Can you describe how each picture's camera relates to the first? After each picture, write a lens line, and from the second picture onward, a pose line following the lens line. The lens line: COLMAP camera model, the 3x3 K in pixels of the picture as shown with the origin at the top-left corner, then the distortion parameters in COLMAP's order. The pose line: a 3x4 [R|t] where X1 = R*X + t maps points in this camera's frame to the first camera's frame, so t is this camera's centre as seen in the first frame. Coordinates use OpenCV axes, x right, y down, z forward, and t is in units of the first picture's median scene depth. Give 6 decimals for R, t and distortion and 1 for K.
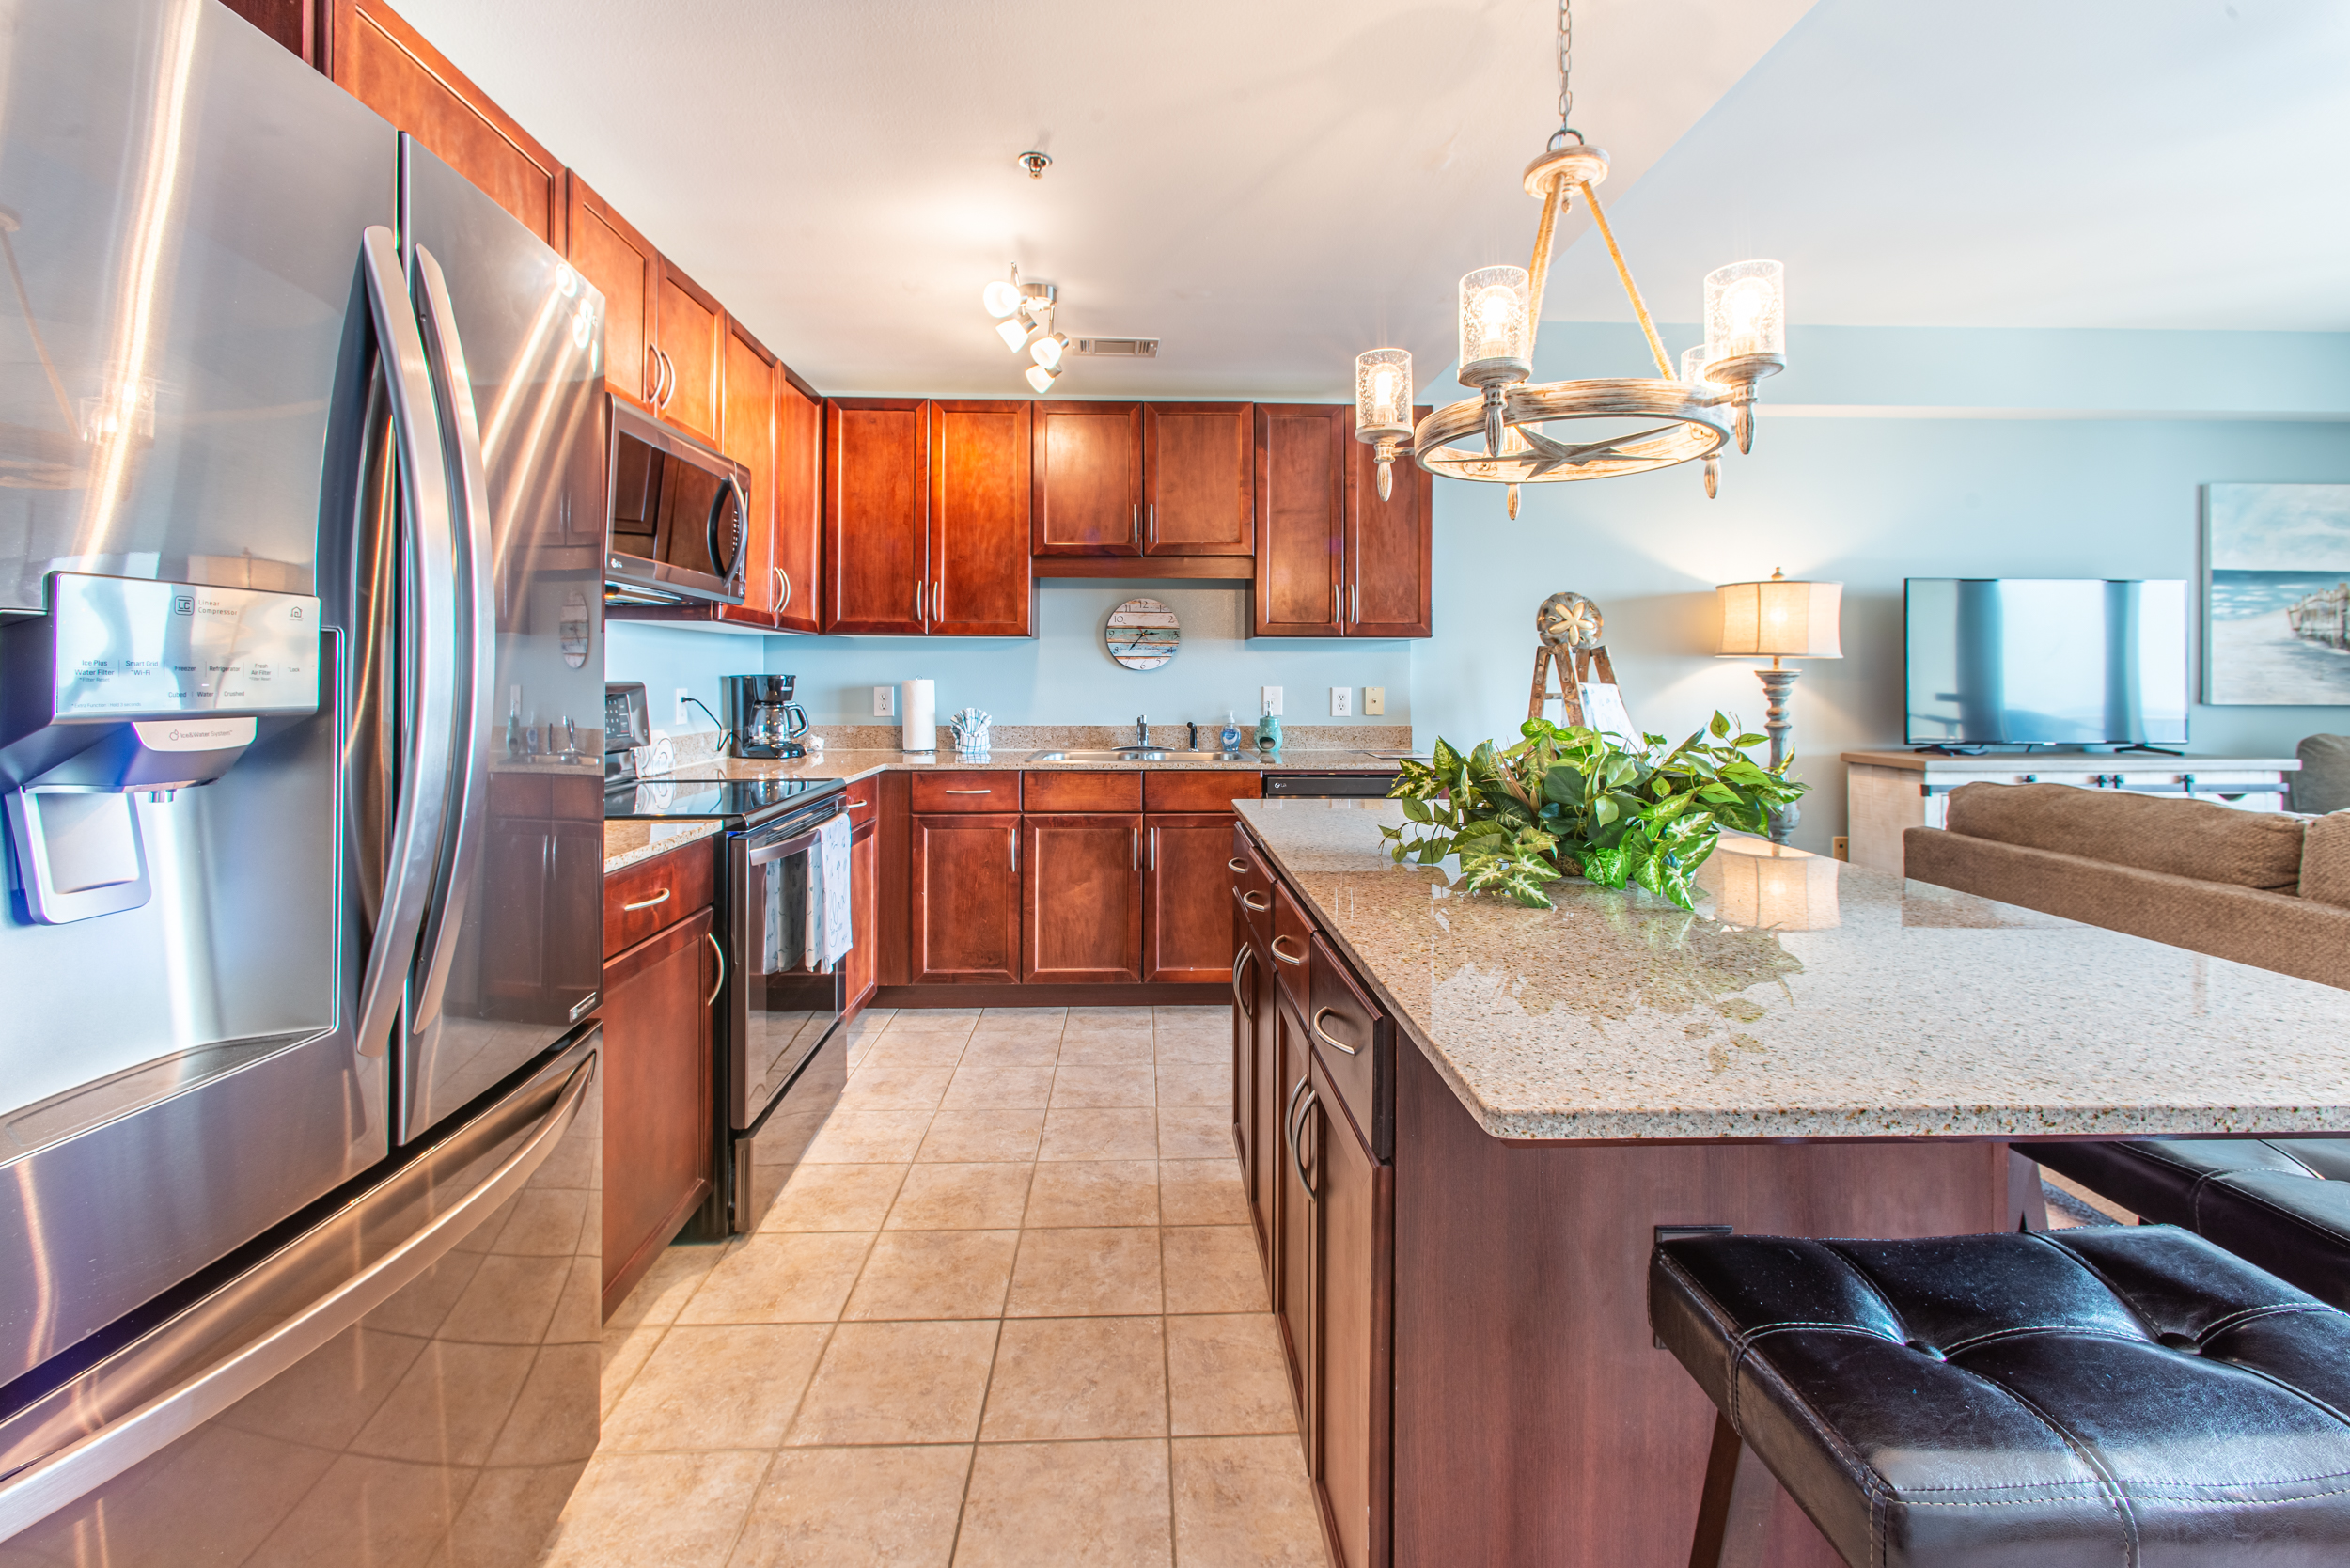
lens RADIAL K [[964.3, 0, 1183.1], [0, 964.3, 687.4], [0, 0, 1]] dist [0.001242, 0.000446]
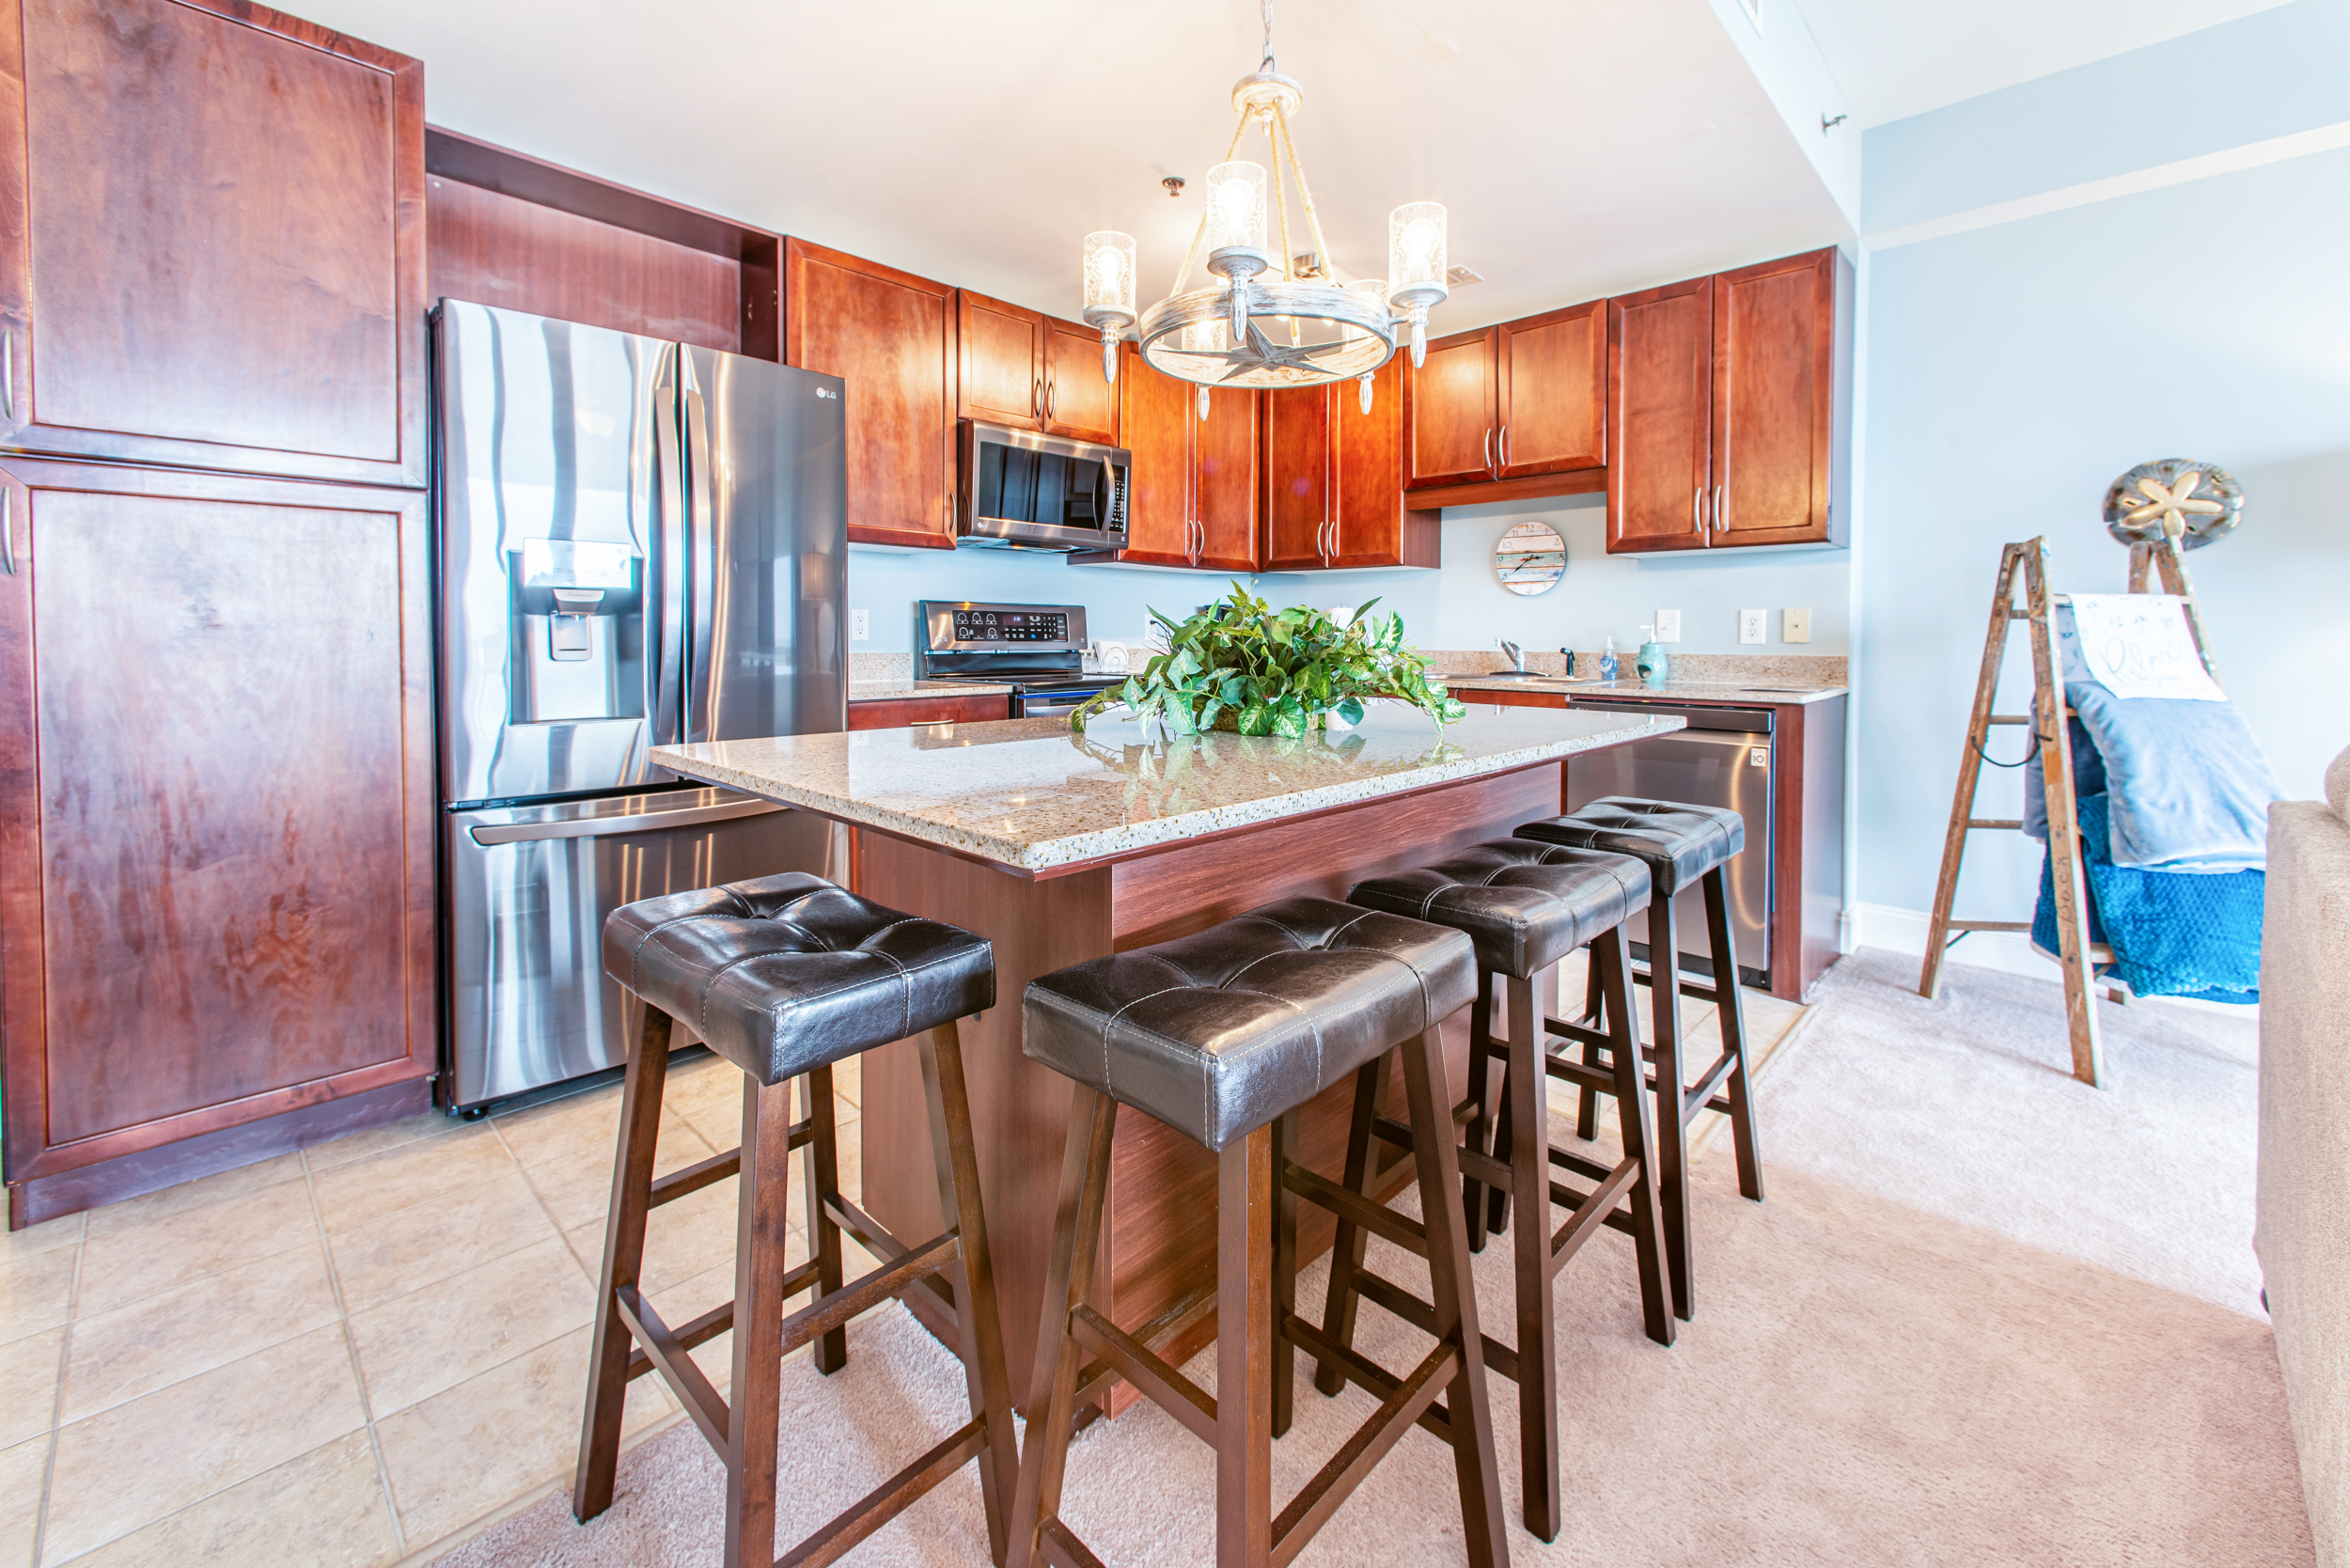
lens RADIAL K [[961.6, 0, 1175.2], [0, 961.6, 660.4], [0, 0, 1]] dist [-0.000023, 0.000012]
pose [[0.696489, 0.022383, -0.717219, 0.443461], [-0.008825, 0.999705, 0.022629, 0.031787], [0.717513, -0.009431, 0.696481, 0.063658]]
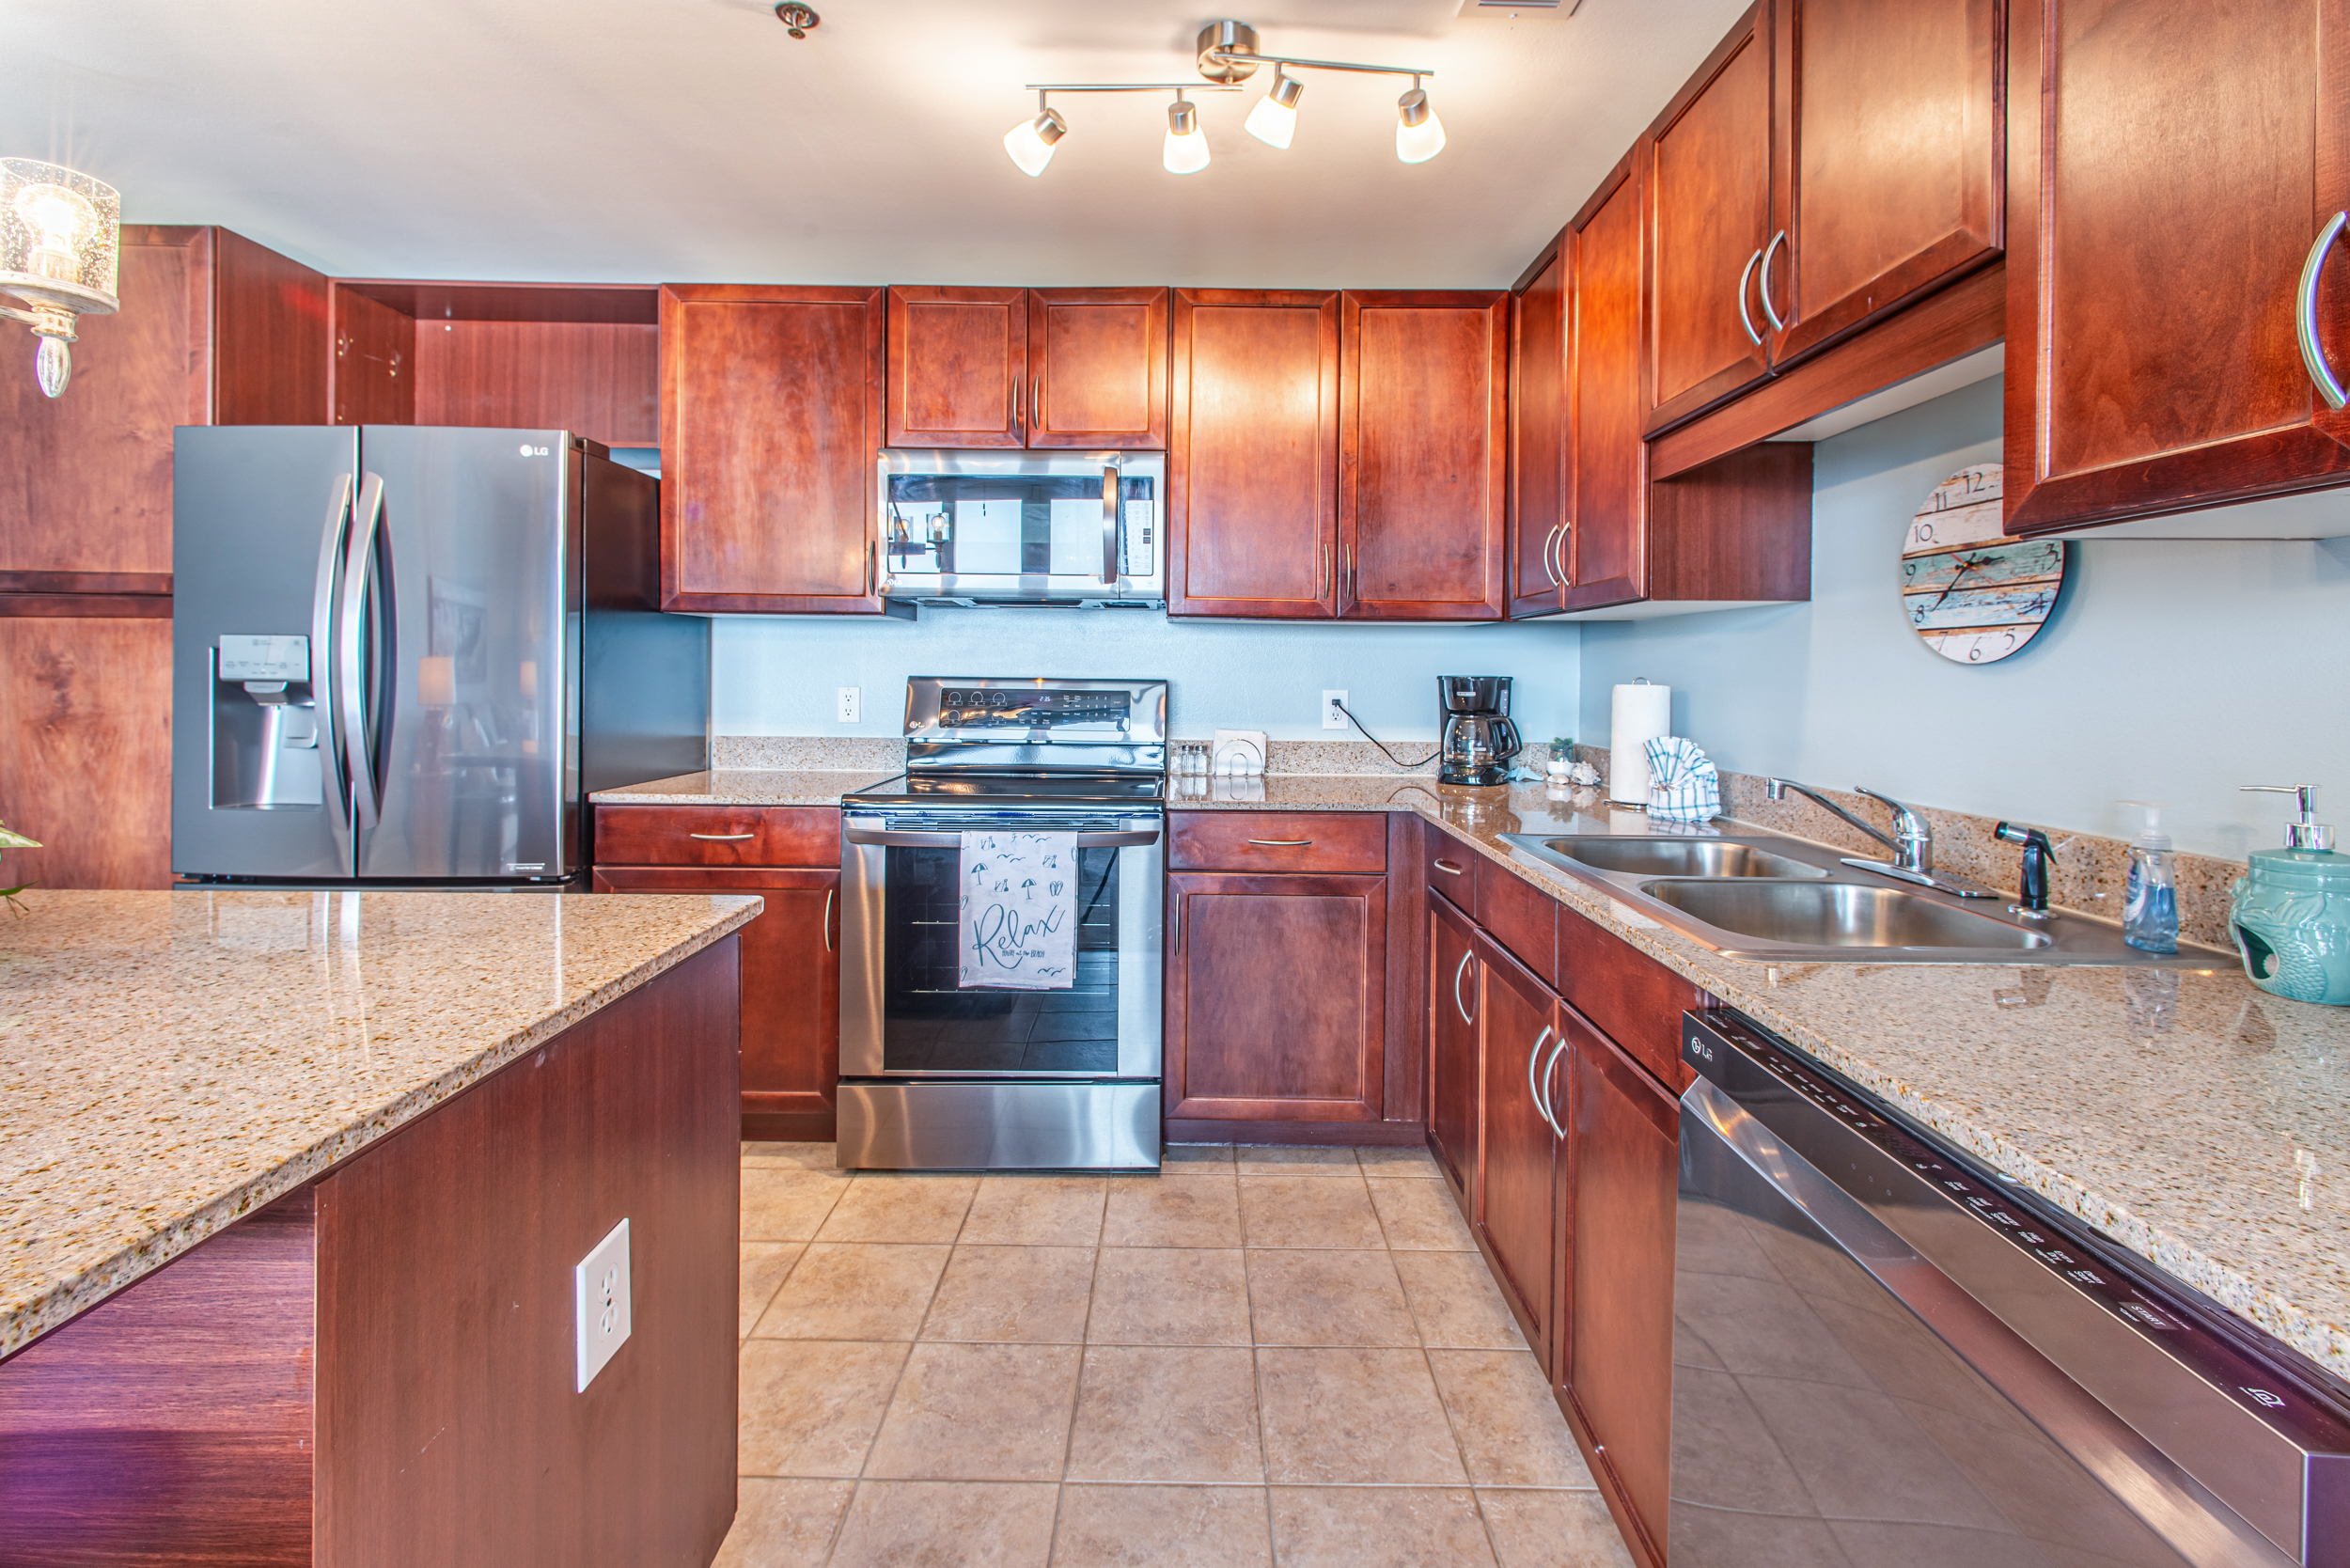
lens RADIAL K [[951.1, 0, 1111.2], [0, 951.1, 684.0], [0, 0, 1]] dist [-0.001890, -0.000100]
pose [[-0.036662, 0.007505, -0.999300, 0.352854], [-0.020204, 0.999762, 0.008250, -0.007531], [0.999123, 0.020493, -0.036502, 0.744901]]
